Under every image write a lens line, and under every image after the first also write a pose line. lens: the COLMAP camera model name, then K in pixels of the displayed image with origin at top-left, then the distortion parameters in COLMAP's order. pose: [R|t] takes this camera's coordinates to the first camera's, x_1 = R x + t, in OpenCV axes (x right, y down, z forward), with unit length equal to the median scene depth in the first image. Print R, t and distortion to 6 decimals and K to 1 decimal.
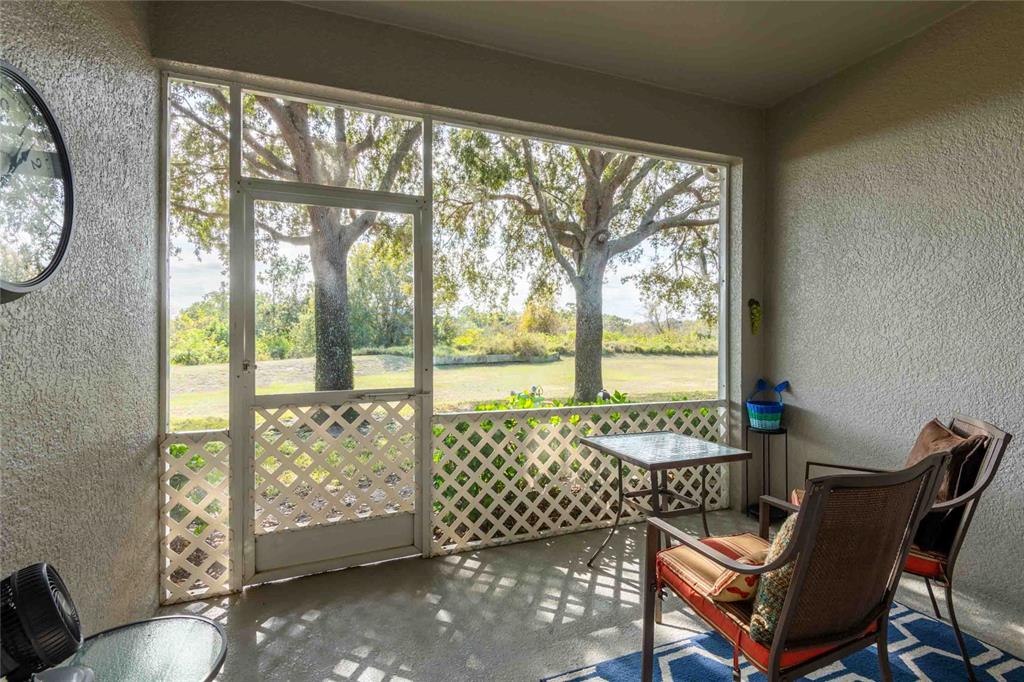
lens RADIAL K [[465.5, 0, 518.9], [0, 465.5, 331.1], [0, 0, 1]] dist [0.007261, -0.007225]
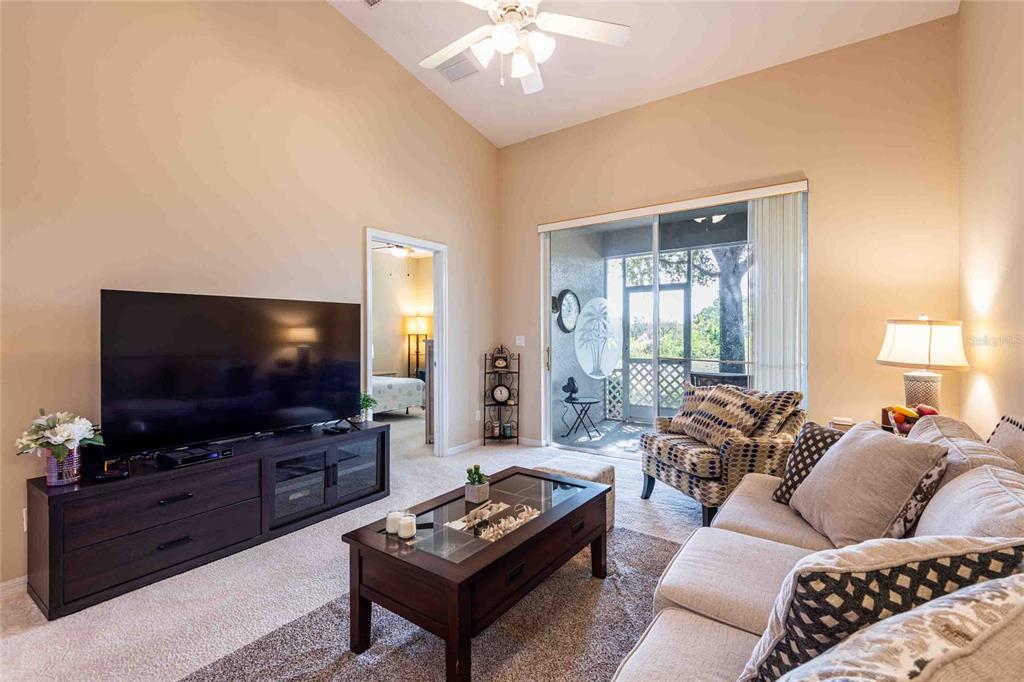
lens RADIAL K [[465.5, 0, 507.5], [0, 465.5, 334.7], [0, 0, 1]] dist [0.007261, -0.007225]
pose [[0.529746, -0.000766, -0.848156, 0.095483], [0.006980, 0.999970, 0.003456, -0.001870], [0.848127, -0.007751, 0.529736, -0.076889]]
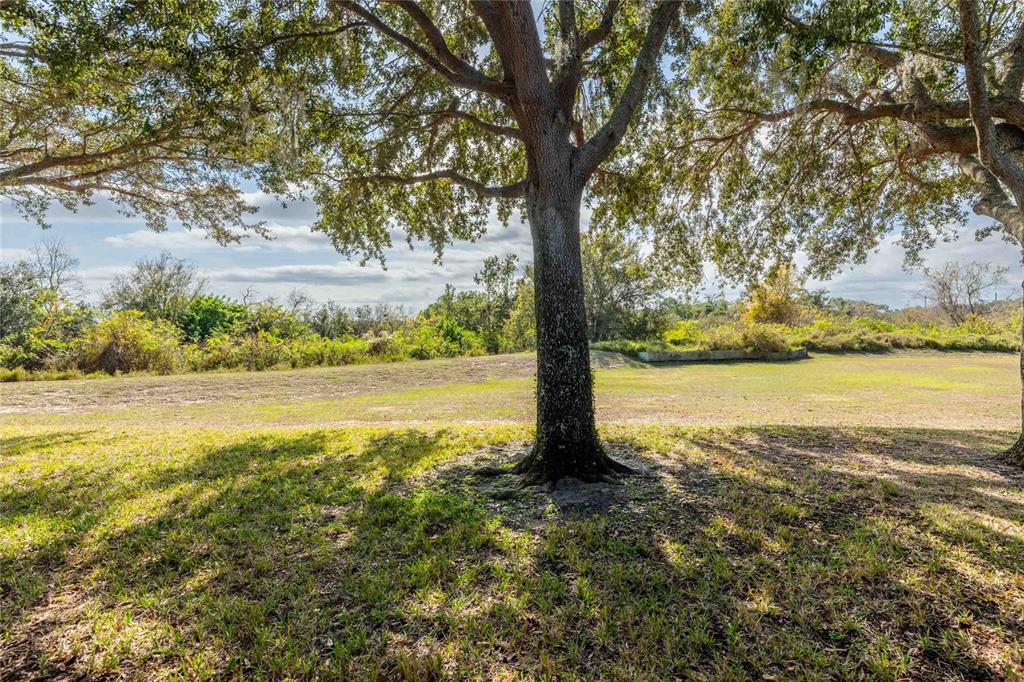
lens RADIAL K [[465.5, 0, 511.1], [0, 465.5, 337.3], [0, 0, 1]] dist [0.007261, -0.007225]
pose [[0.905360, -0.008422, -0.424562, -0.032931], [0.019184, 0.999594, 0.021079, 0.001526], [0.424212, -0.027229, 0.905153, 0.067587]]
